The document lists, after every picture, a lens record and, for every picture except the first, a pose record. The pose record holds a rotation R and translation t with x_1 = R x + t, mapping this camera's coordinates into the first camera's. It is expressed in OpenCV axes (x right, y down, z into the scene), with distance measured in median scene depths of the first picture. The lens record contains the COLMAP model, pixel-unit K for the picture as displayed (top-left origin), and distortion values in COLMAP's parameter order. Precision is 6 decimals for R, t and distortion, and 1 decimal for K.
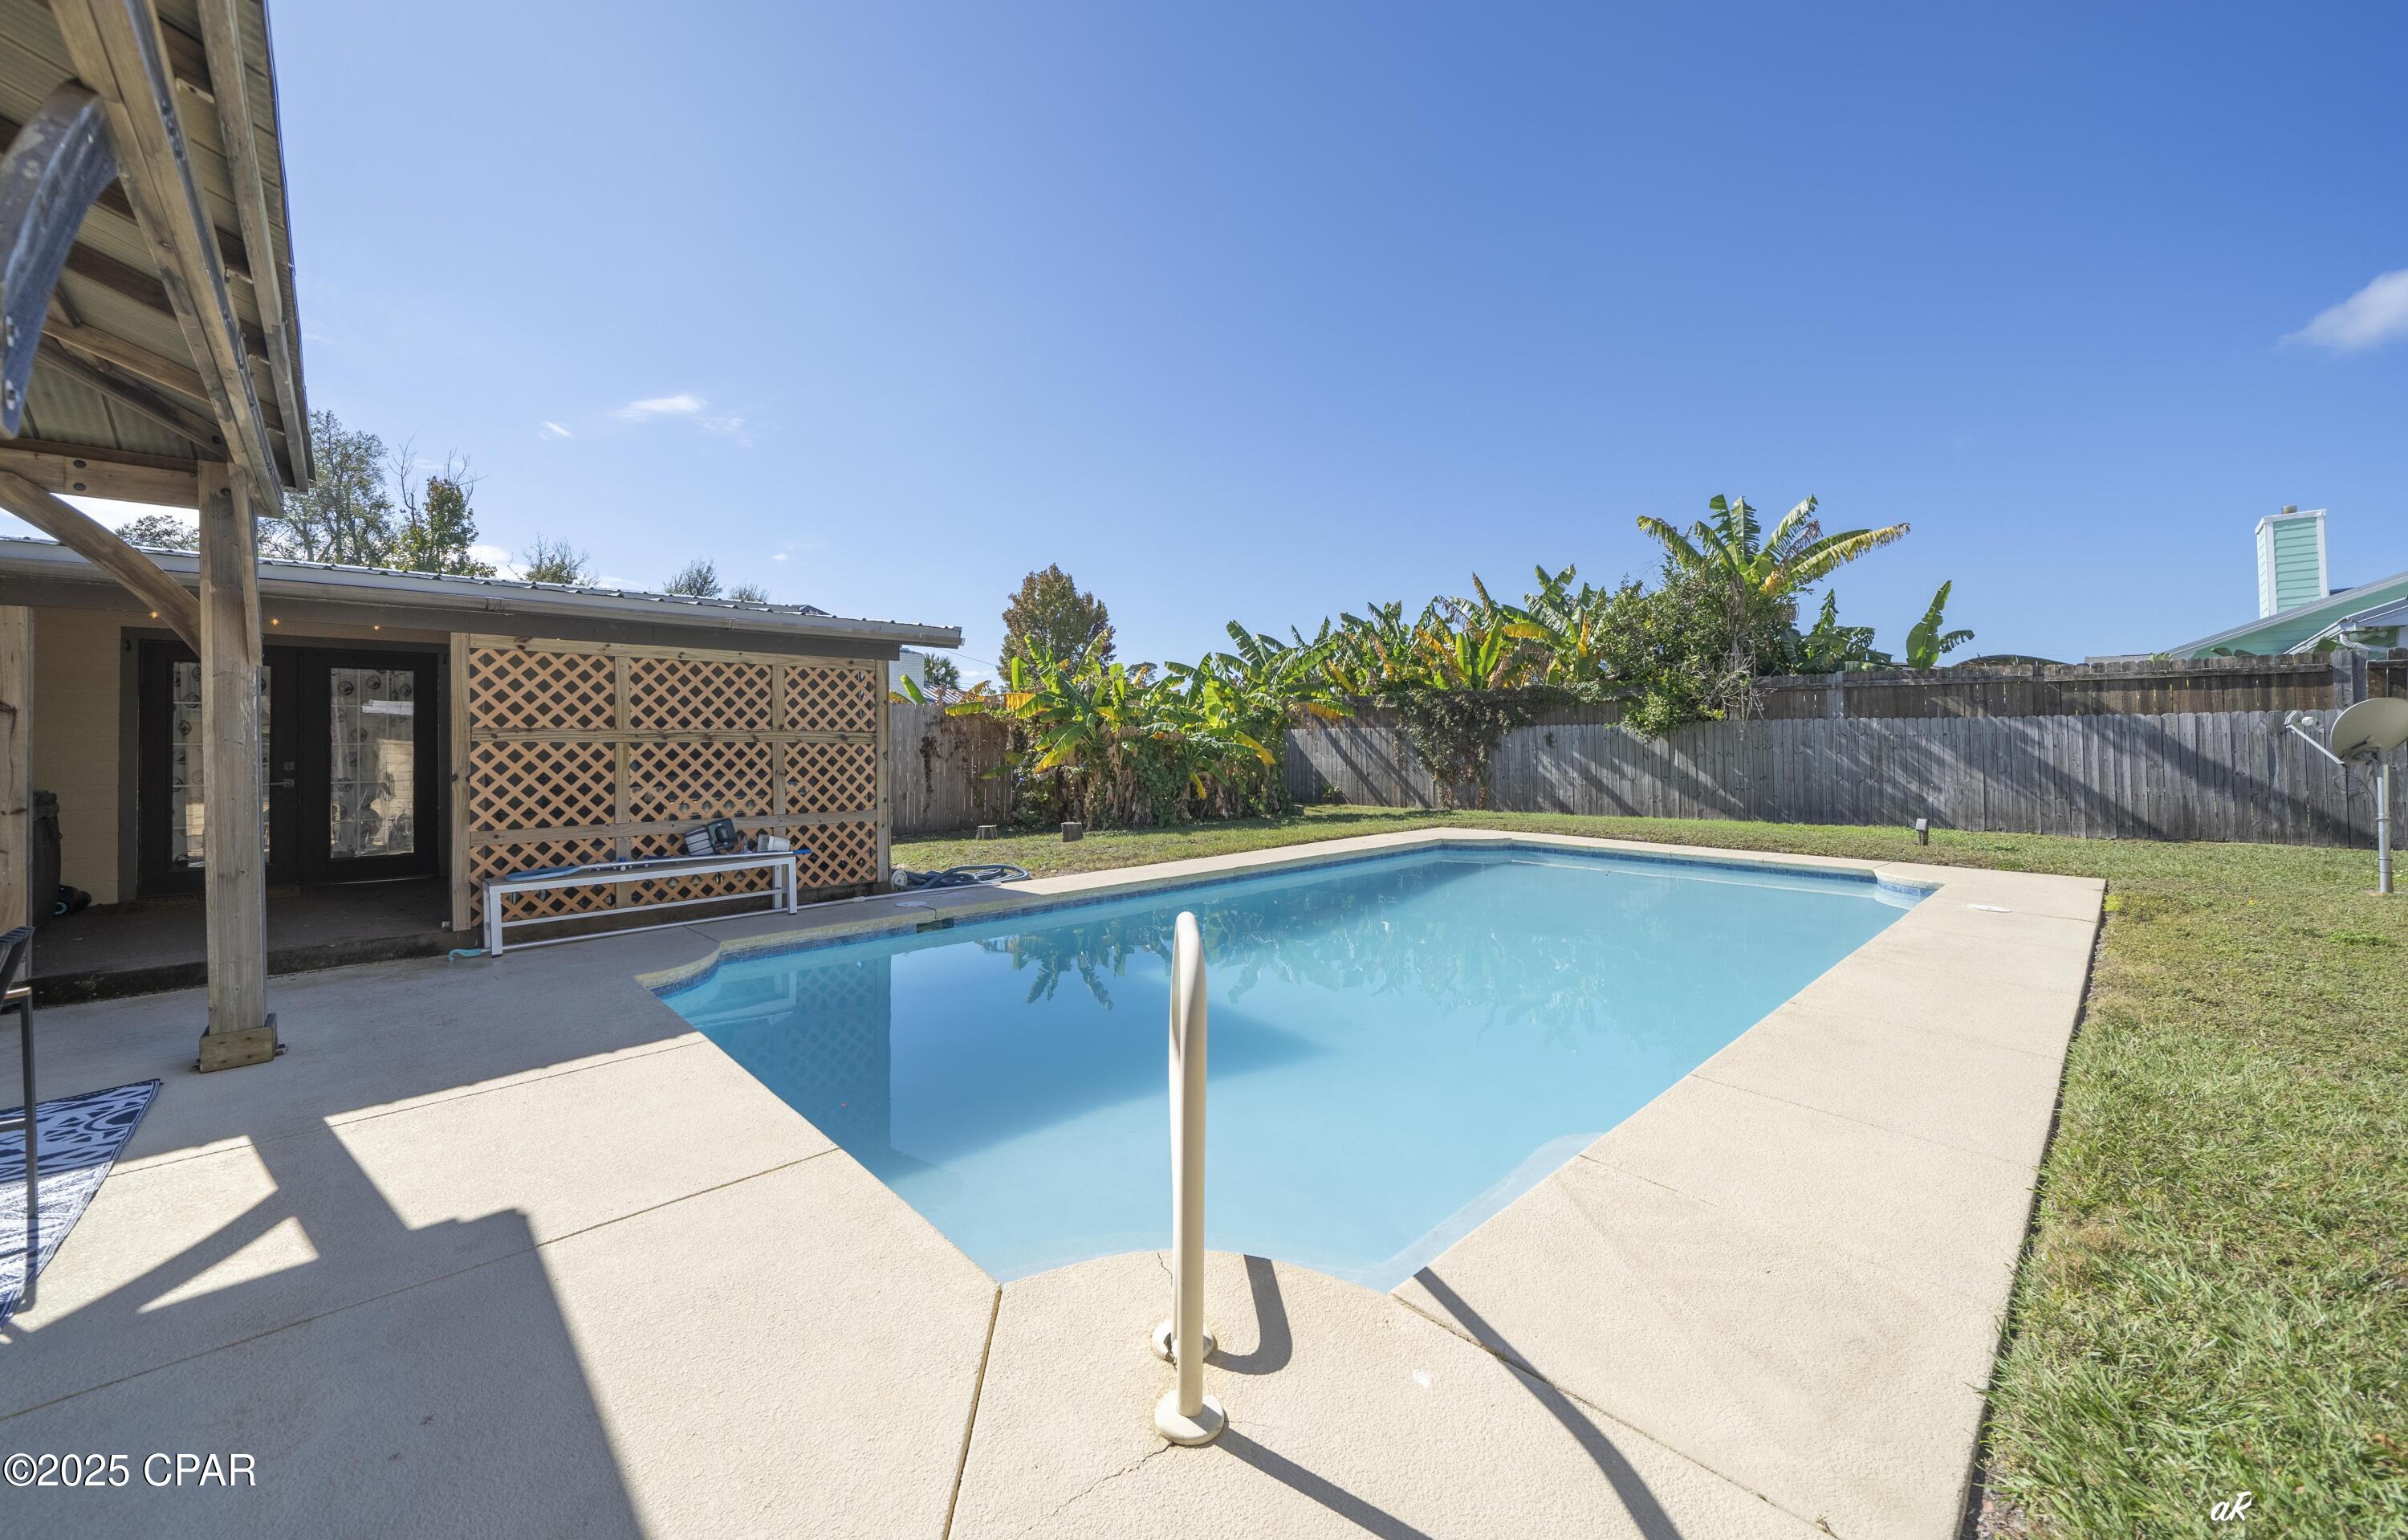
lens RADIAL K [[892.2, 0, 1170.5], [0, 892.2, 748.3], [0, 0, 1]] dist [-0.005866, -0.000063]
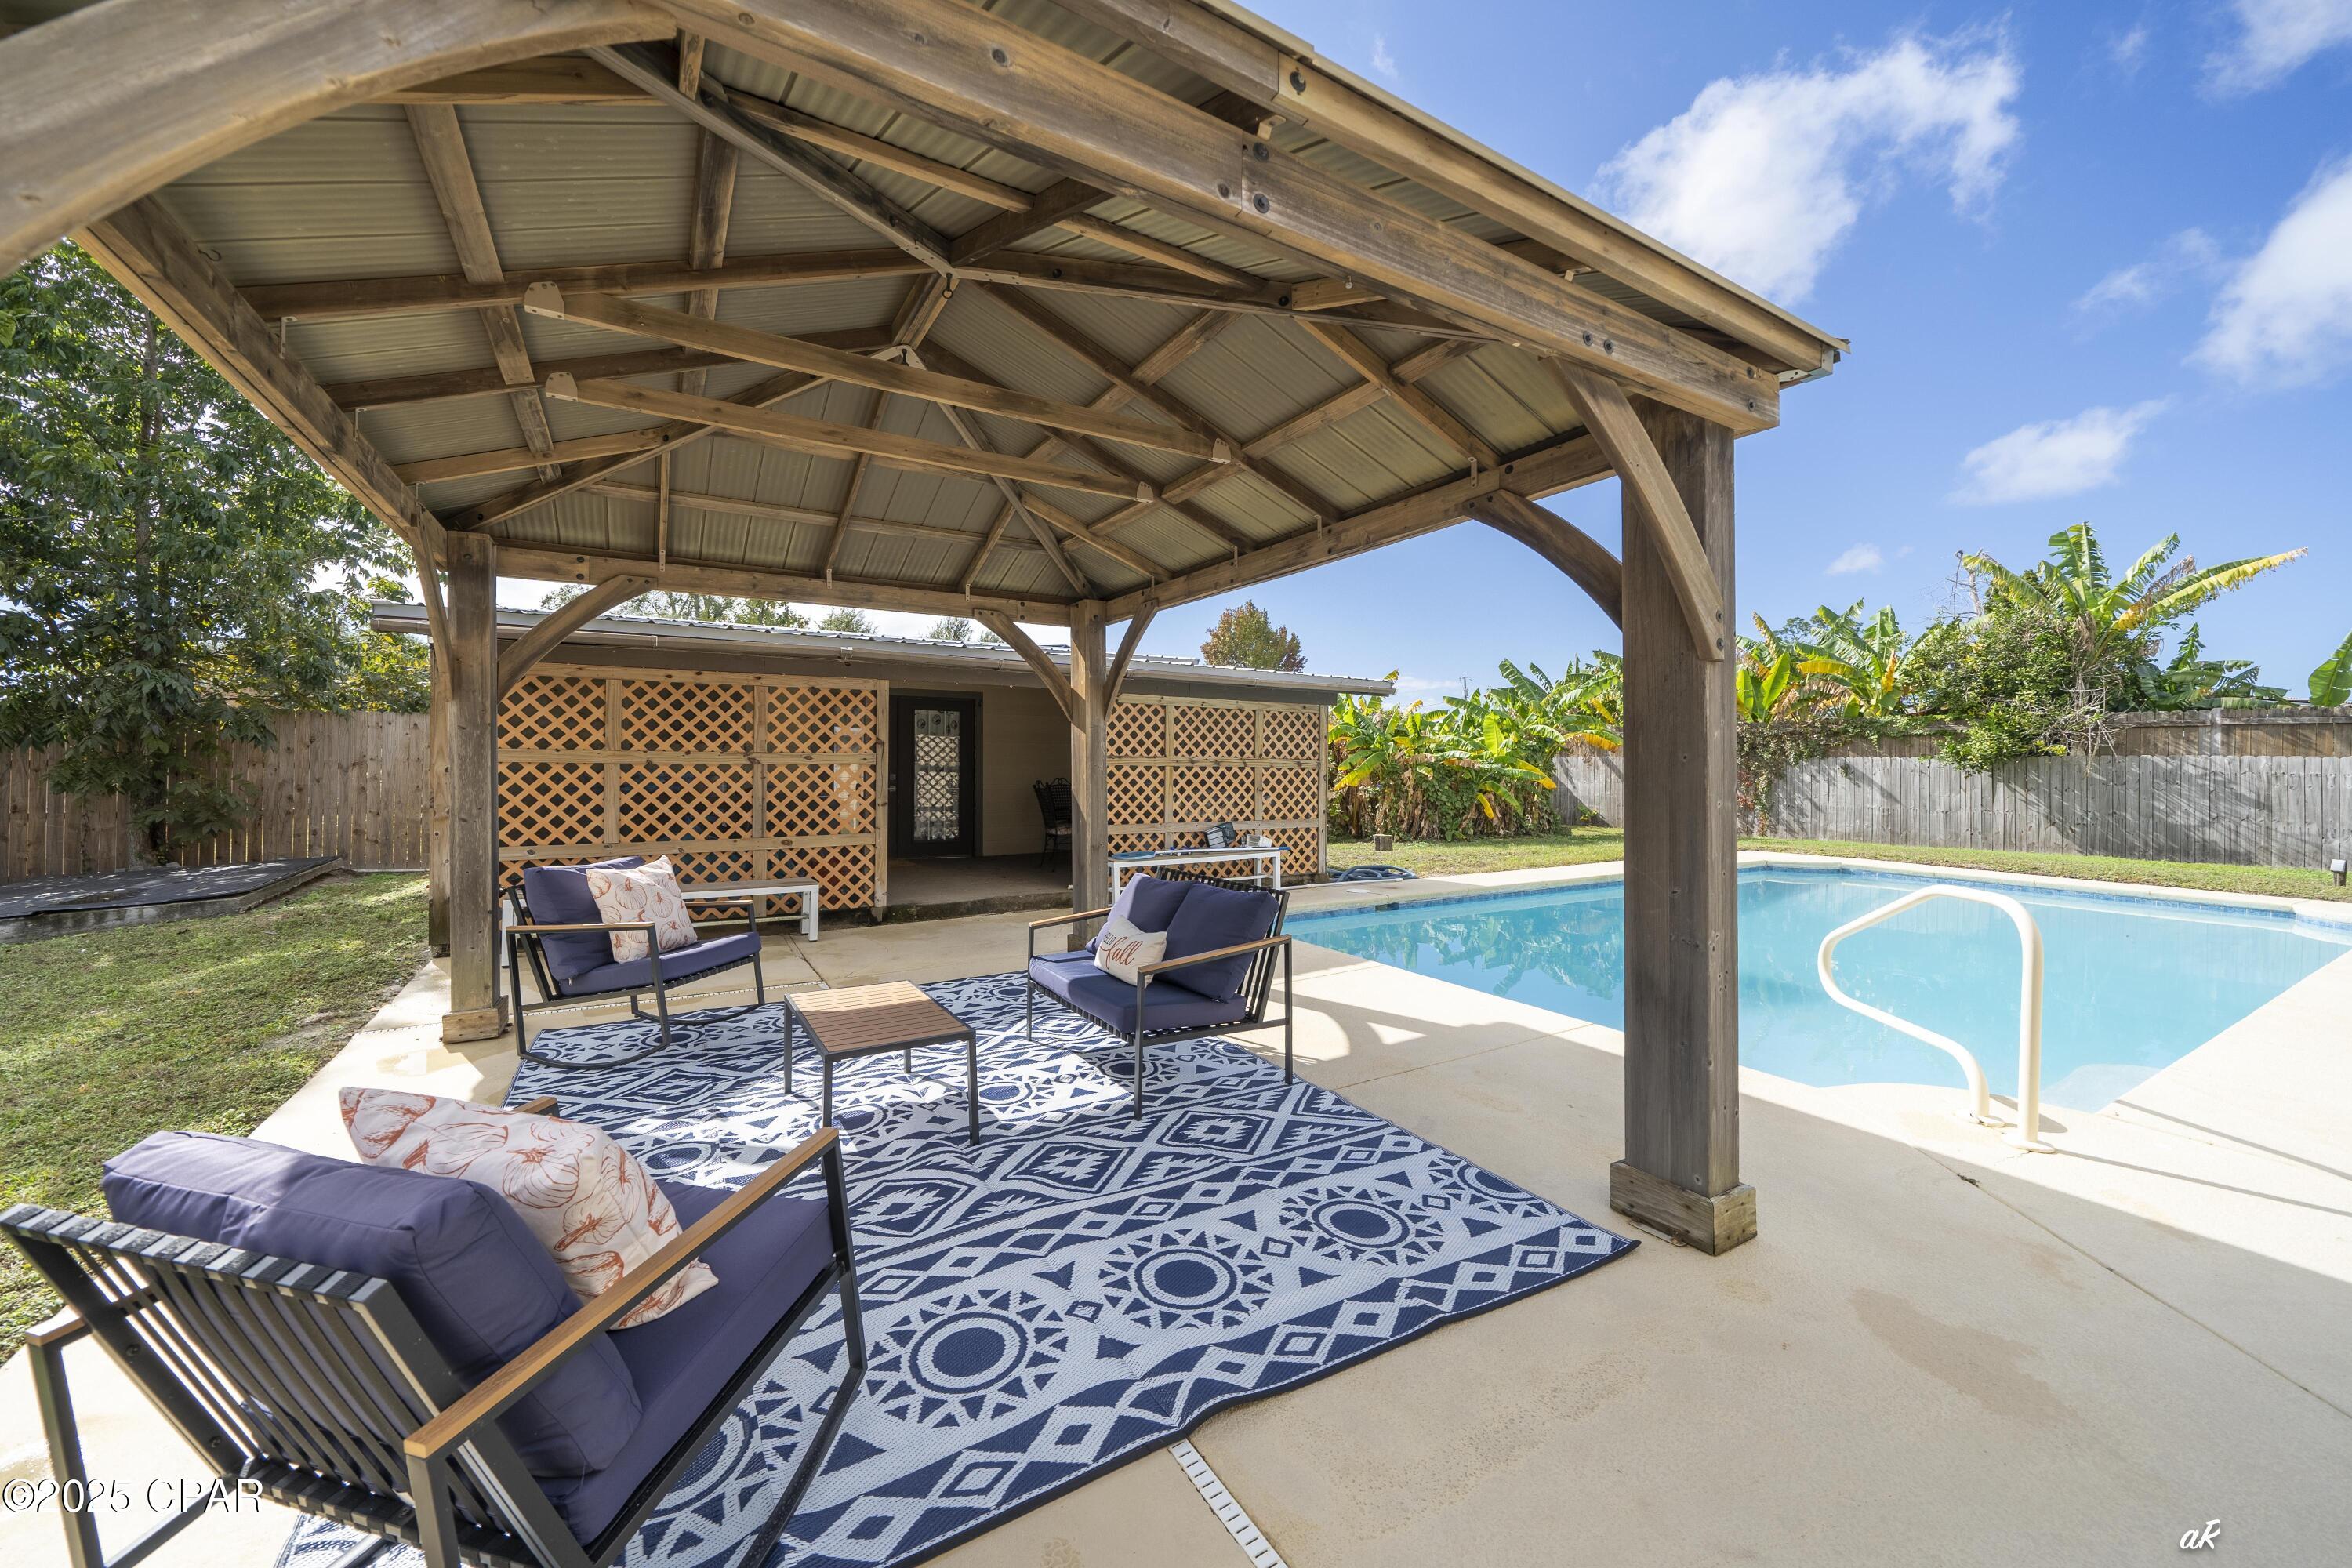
lens RADIAL K [[814.2, 0, 1144.0], [0, 814.2, 772.6], [0, 0, 1]] dist [-0.009106, -0.000335]
pose [[0.970377, 0.017437, -0.240964, -0.216445], [-0.015937, 0.999840, 0.008172, -0.003811], [0.241068, -0.004090, 0.970500, -0.171431]]
